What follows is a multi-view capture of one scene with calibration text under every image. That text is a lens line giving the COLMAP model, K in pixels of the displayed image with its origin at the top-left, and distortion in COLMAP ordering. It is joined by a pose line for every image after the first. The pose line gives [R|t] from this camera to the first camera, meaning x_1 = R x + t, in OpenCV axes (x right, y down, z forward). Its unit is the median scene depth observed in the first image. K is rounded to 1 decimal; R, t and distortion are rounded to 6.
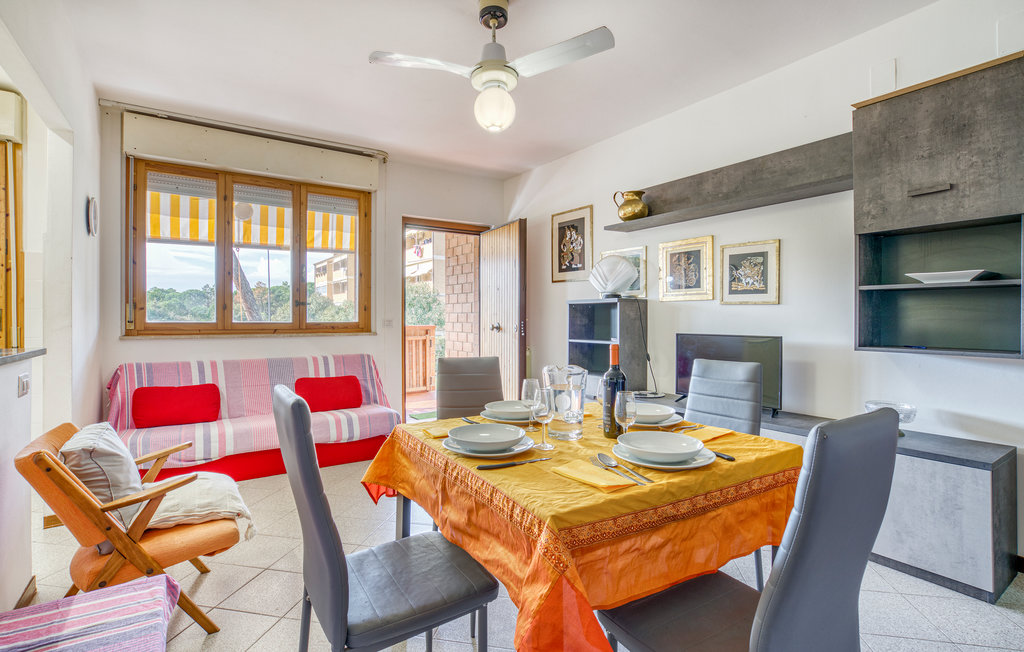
lens RADIAL K [[469.6, 0, 507.4], [0, 469.6, 317.7], [0, 0, 1]] dist [-0.036517, 0.012233]
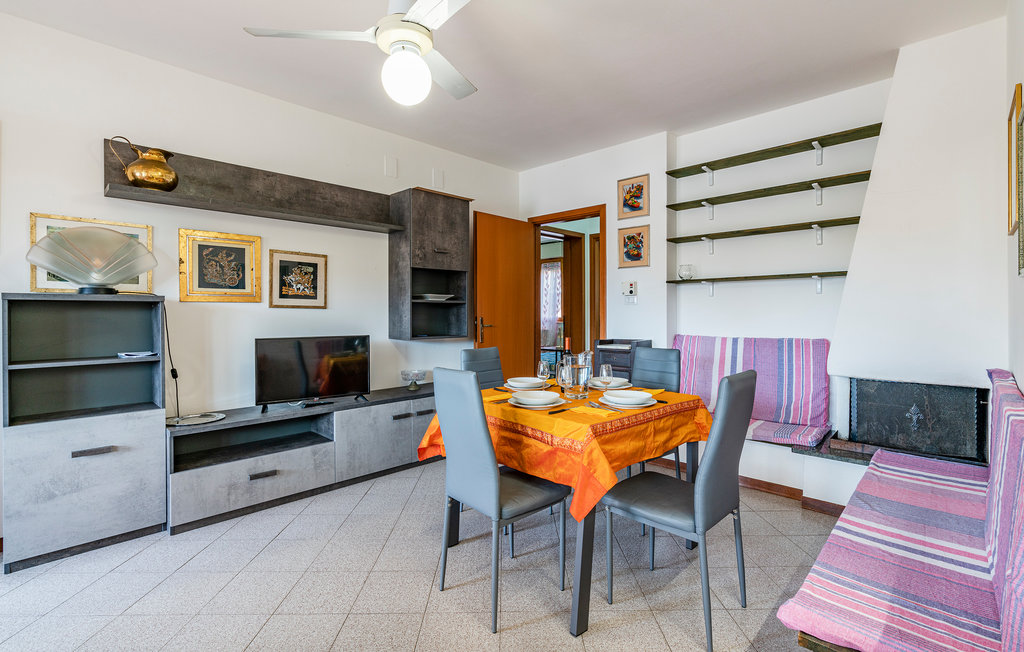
lens RADIAL K [[459.7, 0, 505.3], [0, 459.7, 311.9], [0, 0, 1]] dist [-0.001259, -0.000057]
pose [[-0.173536, 0.004668, 0.984816, -0.631827], [0.005235, 0.999979, -0.003818, -0.013224], [-0.984814, 0.004493, -0.173557, 0.702131]]
